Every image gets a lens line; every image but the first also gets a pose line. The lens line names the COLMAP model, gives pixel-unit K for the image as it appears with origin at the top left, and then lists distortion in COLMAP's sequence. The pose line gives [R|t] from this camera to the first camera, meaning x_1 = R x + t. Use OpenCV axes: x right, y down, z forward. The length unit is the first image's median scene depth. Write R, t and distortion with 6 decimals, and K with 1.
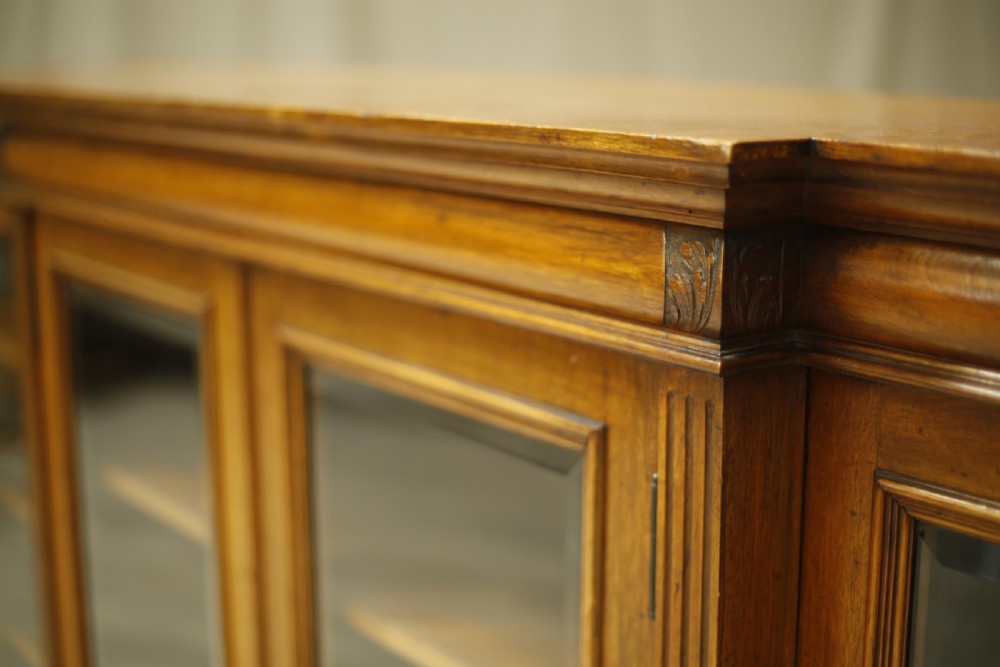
lens RADIAL K [[1473.3, 0, 505.0], [0, 1473.3, 338.1], [0, 0, 1]] dist [-0.118037, 0.000000]
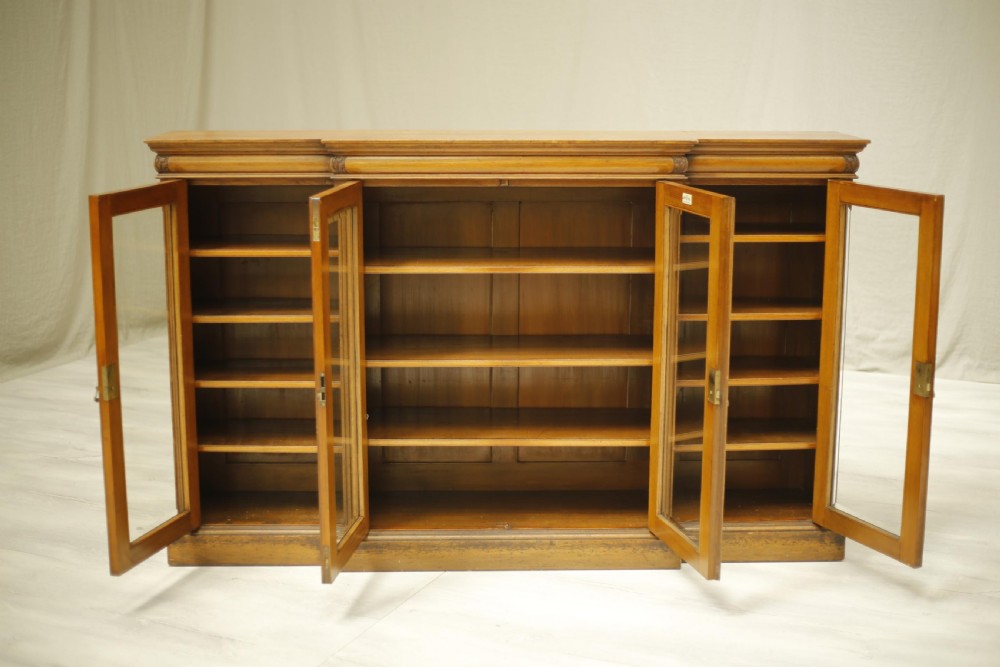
lens RADIAL K [[1473.3, 0, 491.3], [0, 1473.3, 333.7], [0, 0, 1]] dist [-0.118037, 0.000000]
pose [[0.590586, -0.164164, 0.790100, -4.709780], [0.147916, 0.984523, 0.093996, -0.034562], [-0.793303, 0.061355, 0.605728, -1.782507]]
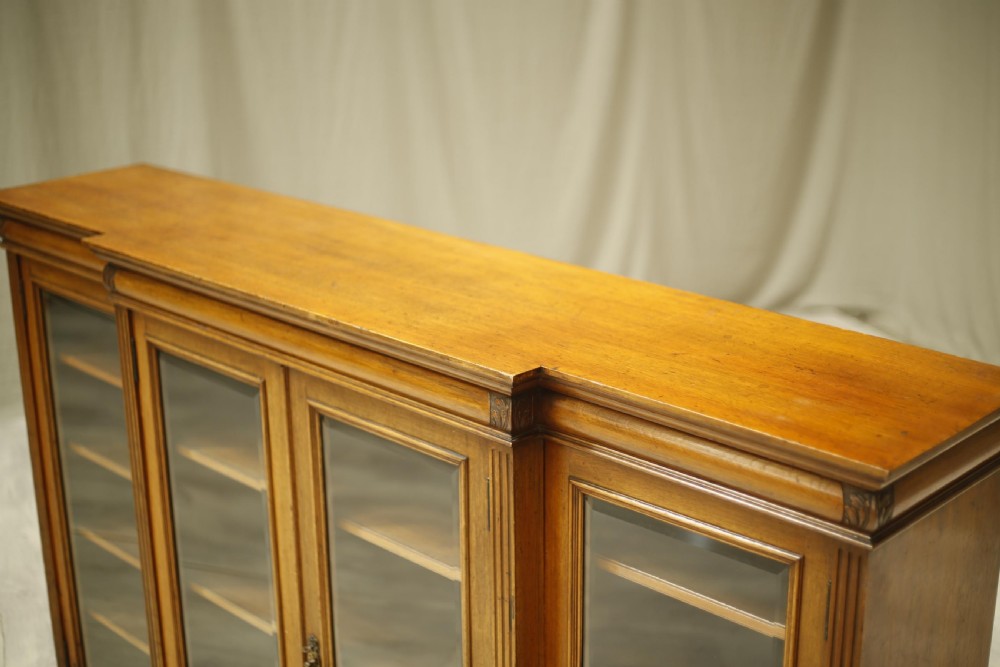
lens RADIAL K [[1473.3, 0, 497.0], [0, 1473.3, 331.9], [0, 0, 1]] dist [-0.118037, 0.000000]
pose [[0.989346, -0.053566, 0.135367, -0.226318], [0.036033, 0.991015, 0.128803, -0.508442], [-0.141051, -0.122553, 0.982388, -1.568050]]
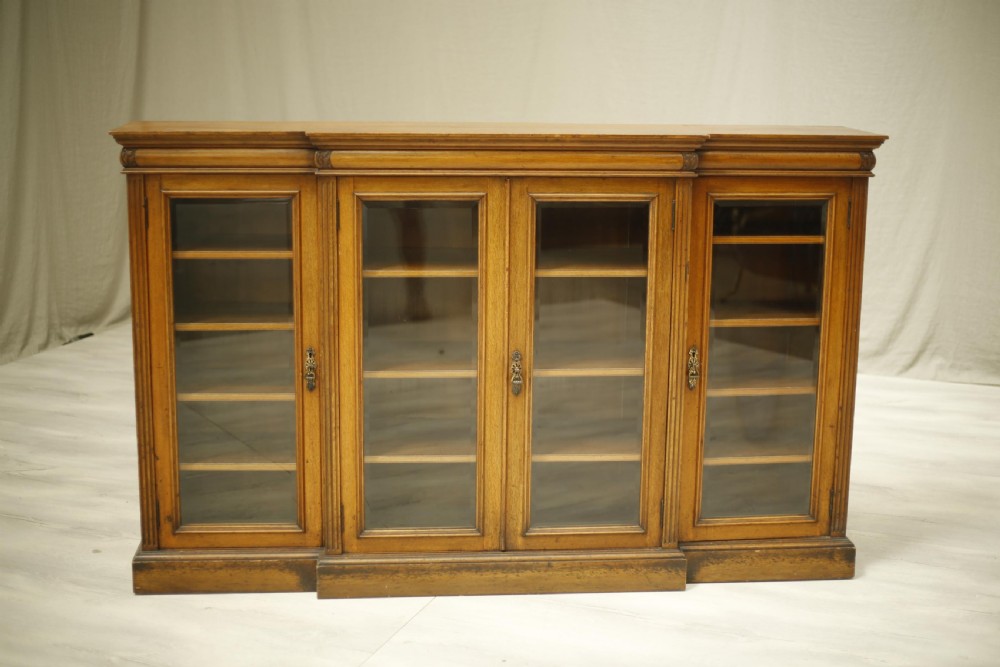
lens RADIAL K [[1473.3, 0, 493.2], [0, 1473.3, 333.3], [0, 0, 1]] dist [-0.118037, 0.000000]
pose [[0.537565, -0.171742, 0.825547, -4.565784], [0.143741, 0.983373, 0.110977, -0.111956], [-0.830880, 0.059007, 0.553314, -1.292927]]
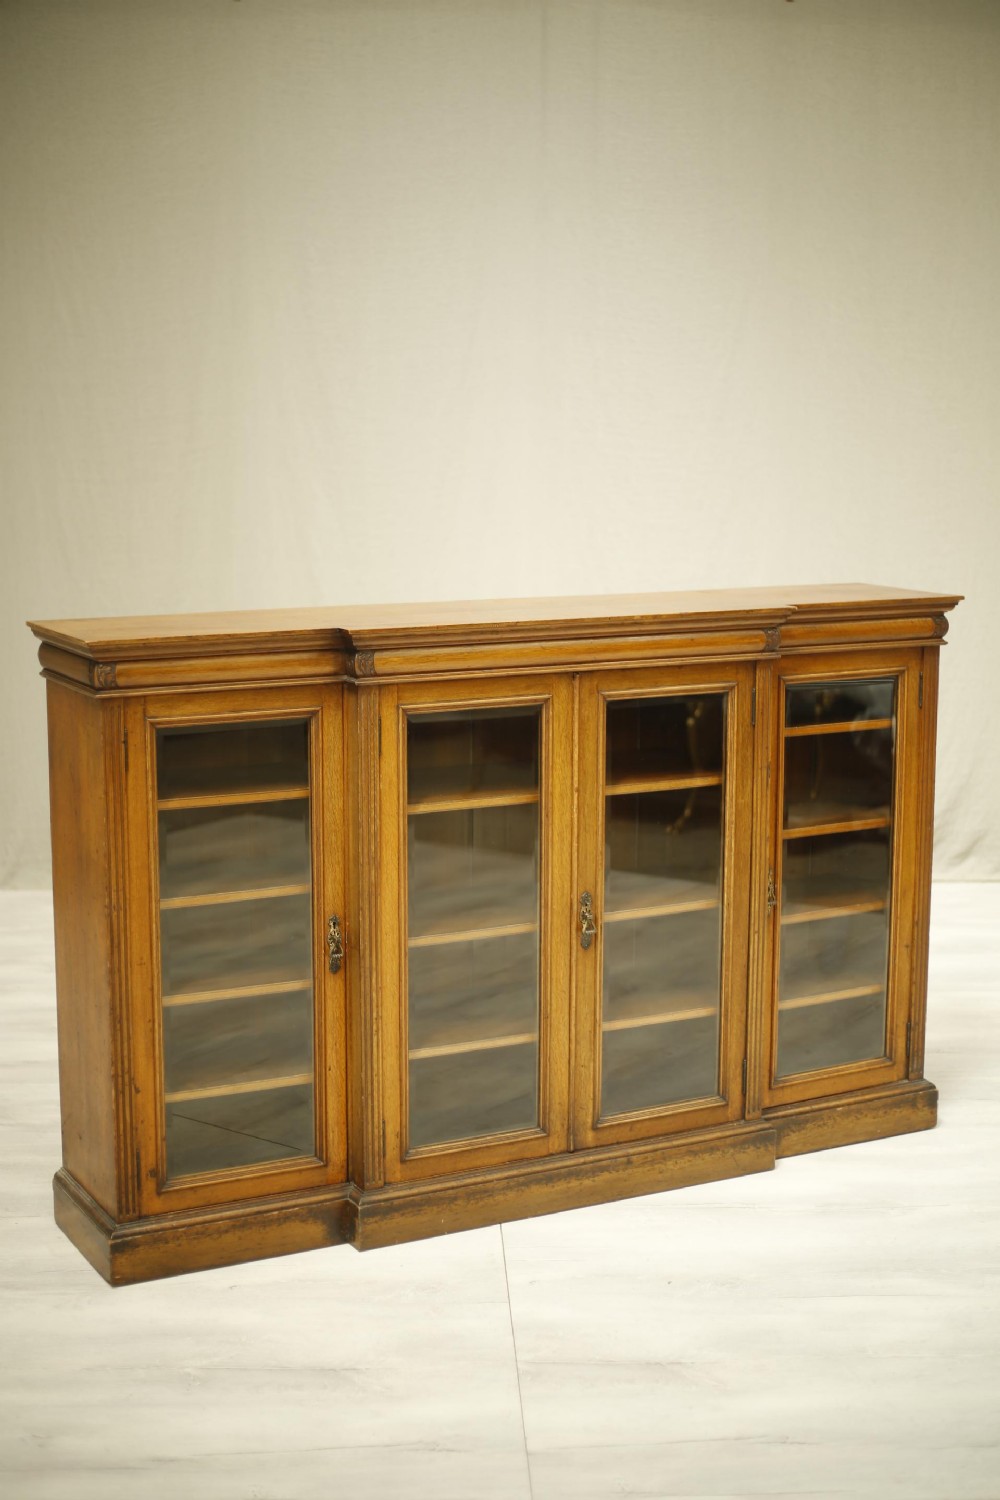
lens RADIAL K [[2209.9, 0, 508.1], [0, 2209.9, 754.5], [0, 0, 1]] dist [-0.118037, 0.000000]
pose [[0.159166, -0.165118, 0.973346, -6.149330], [0.176563, 0.974780, 0.136489, -0.704849], [-0.971335, 0.150132, 0.184306, 0.551167]]
